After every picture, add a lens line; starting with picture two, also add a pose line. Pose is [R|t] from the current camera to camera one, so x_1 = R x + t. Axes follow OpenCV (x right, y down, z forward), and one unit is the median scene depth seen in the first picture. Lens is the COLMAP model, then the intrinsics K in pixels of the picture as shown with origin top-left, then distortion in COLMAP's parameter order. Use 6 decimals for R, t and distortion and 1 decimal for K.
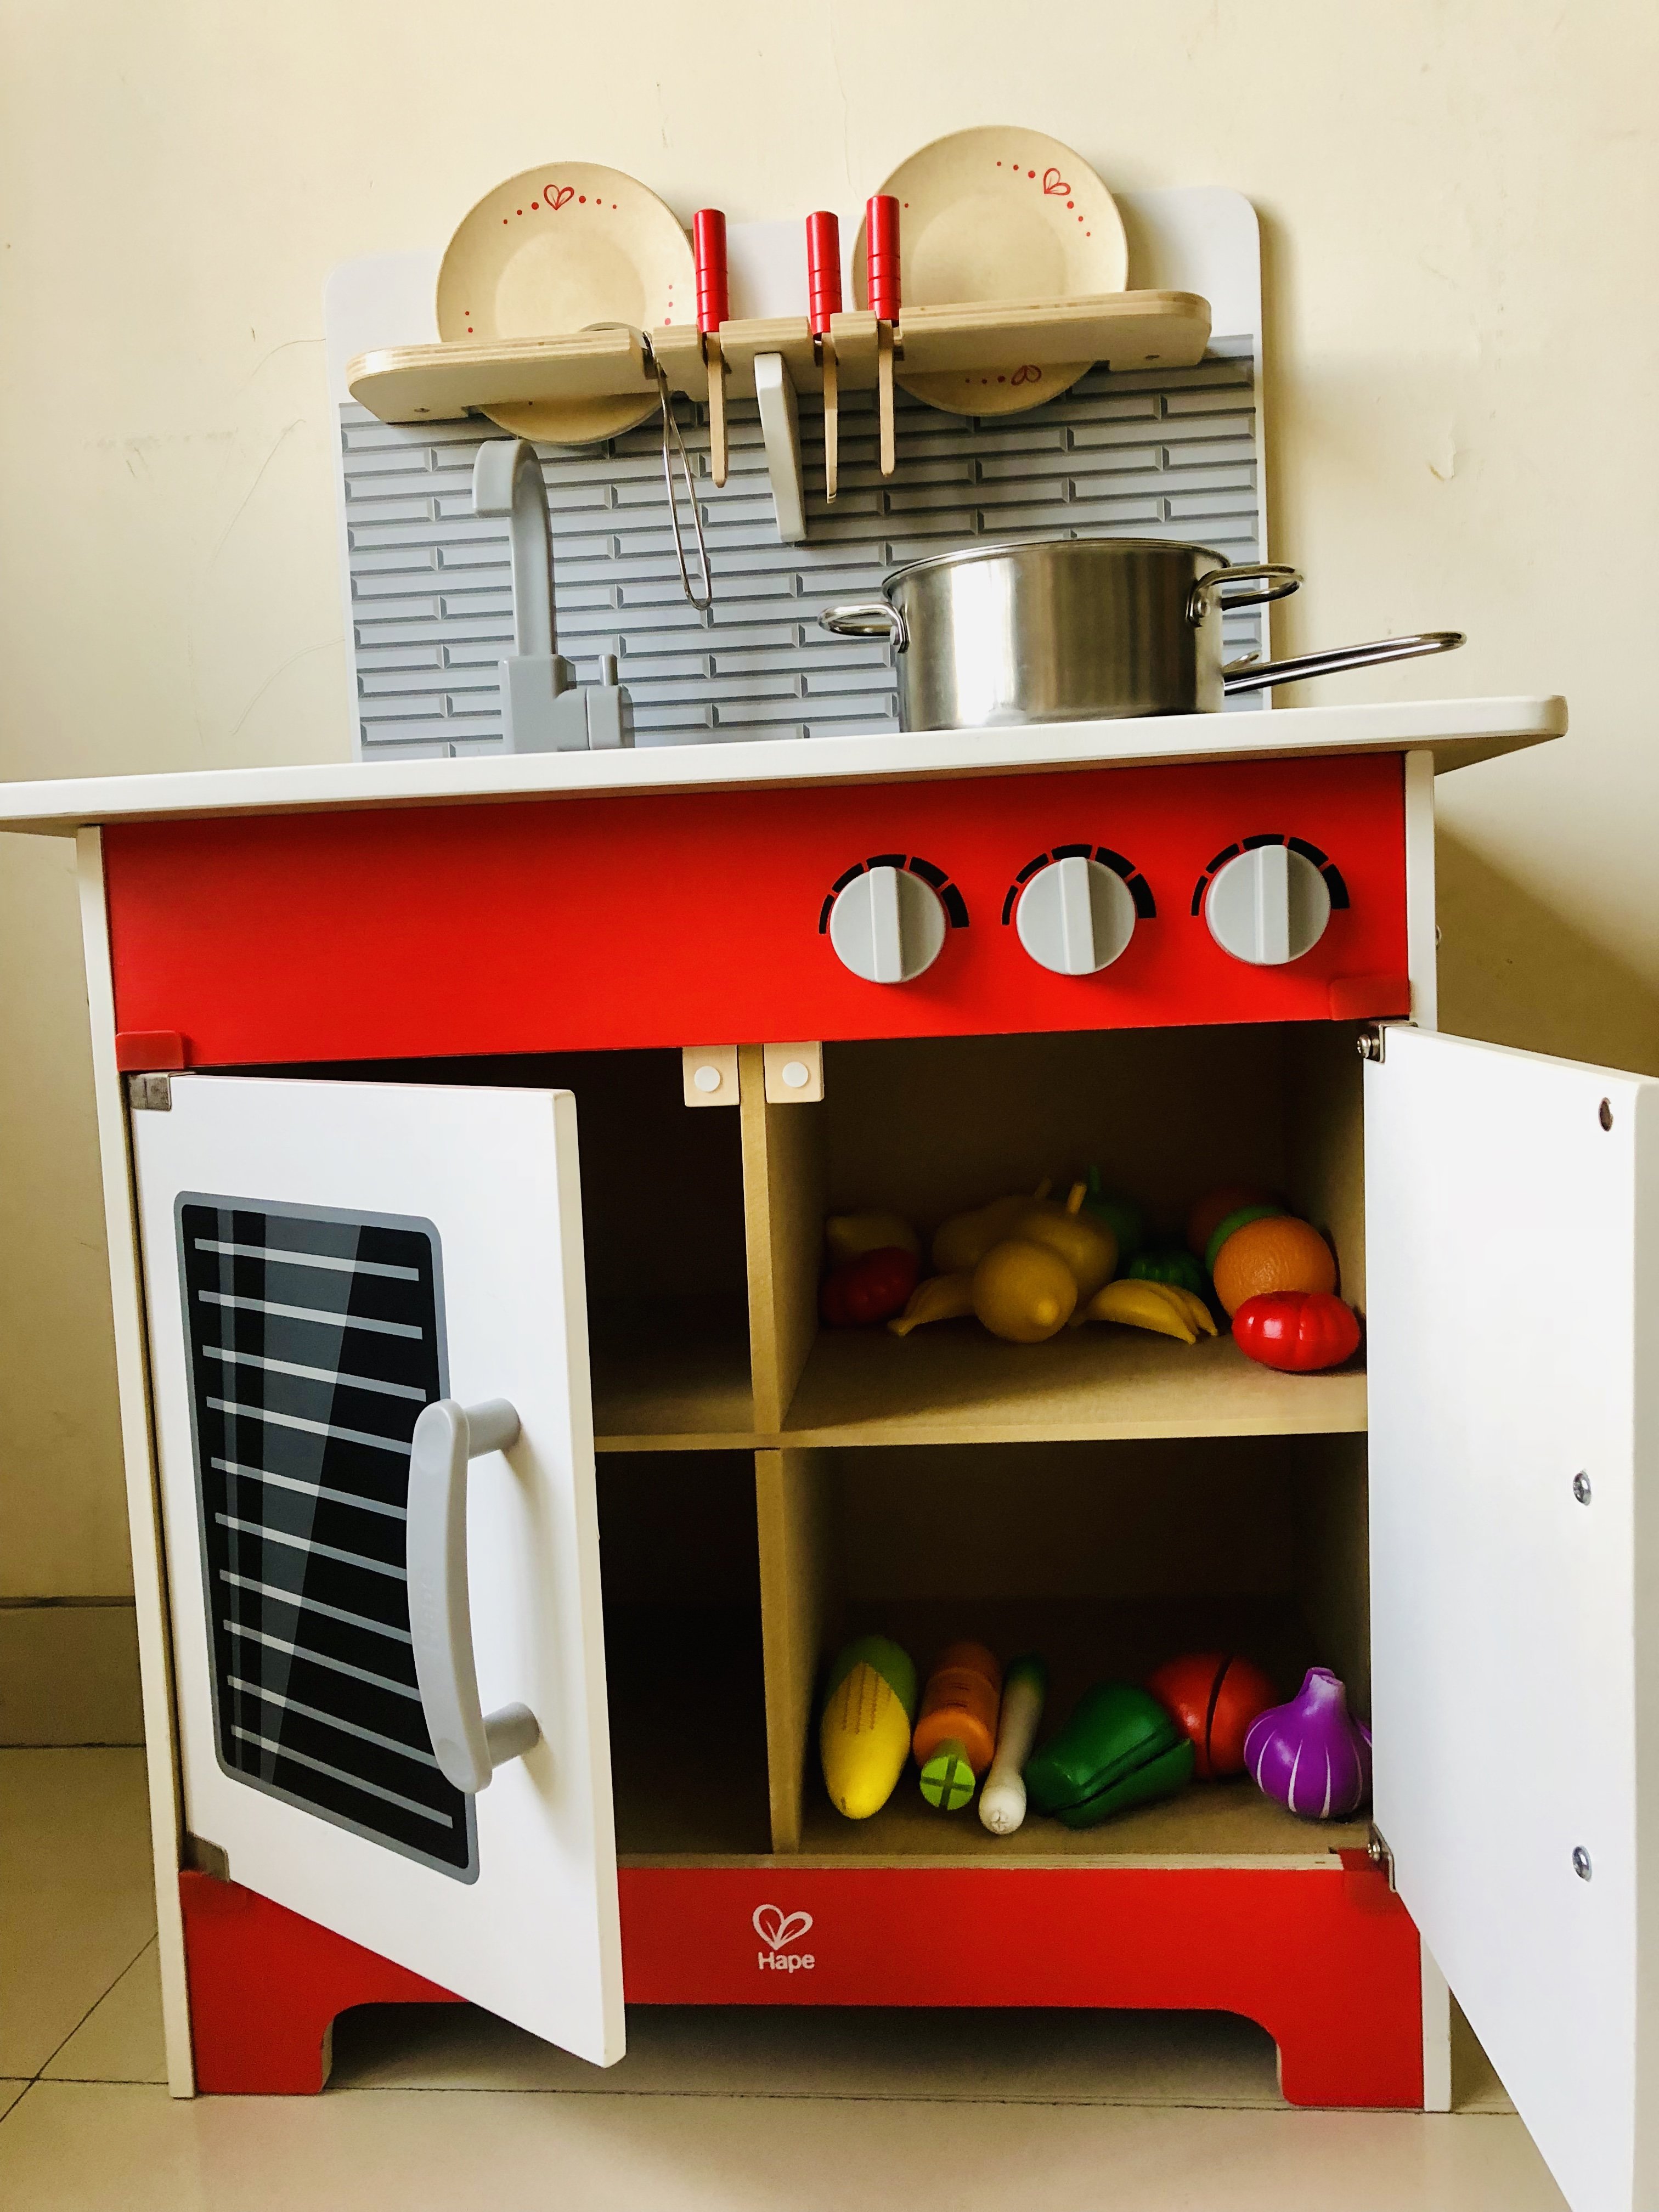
lens RADIAL K [[1812.4, 0, 829.5], [0, 1812.4, 1106.0], [0, 0, 1]] dist [-0.000673, 0.002094]
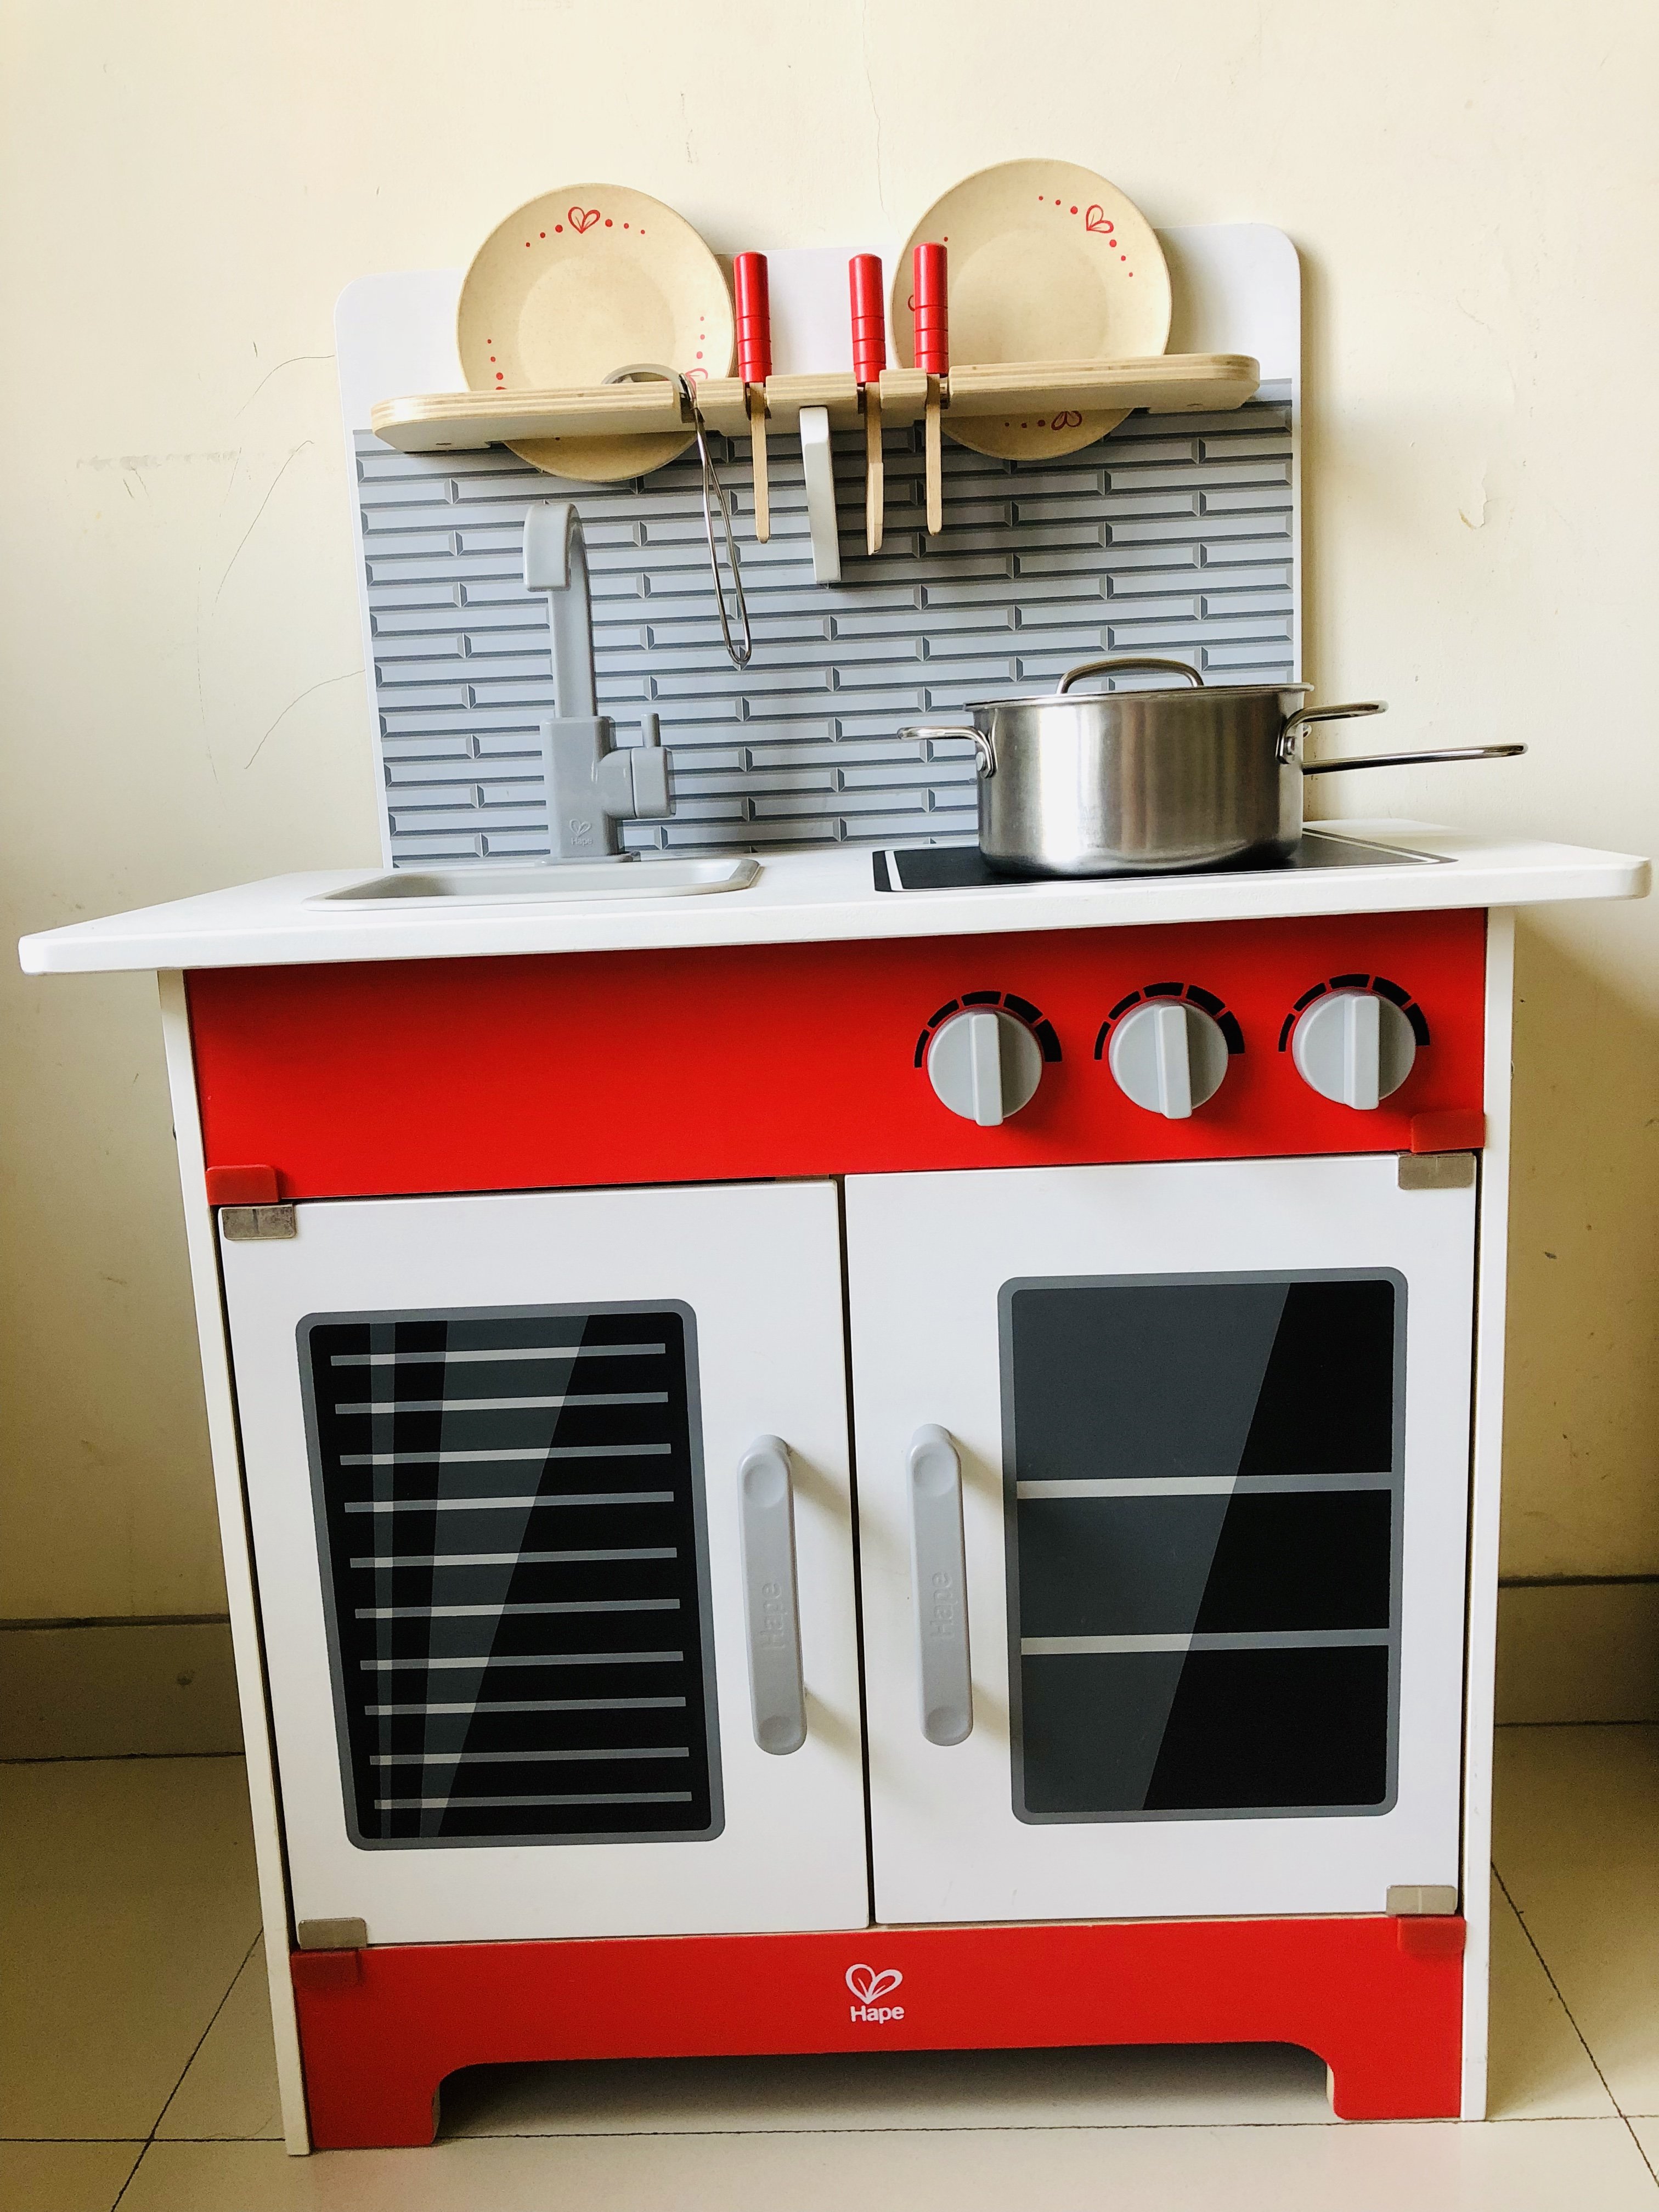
lens RADIAL K [[1807.3, 0, 839.4], [0, 1807.3, 1094.1], [0, 0, 1]] dist [0.003141, -0.002184]
pose [[0.997781, -0.014086, 0.065081, -0.083969], [0.008058, 0.995728, 0.091982, -0.128284], [-0.066098, -0.091254, 0.993632, -0.004689]]
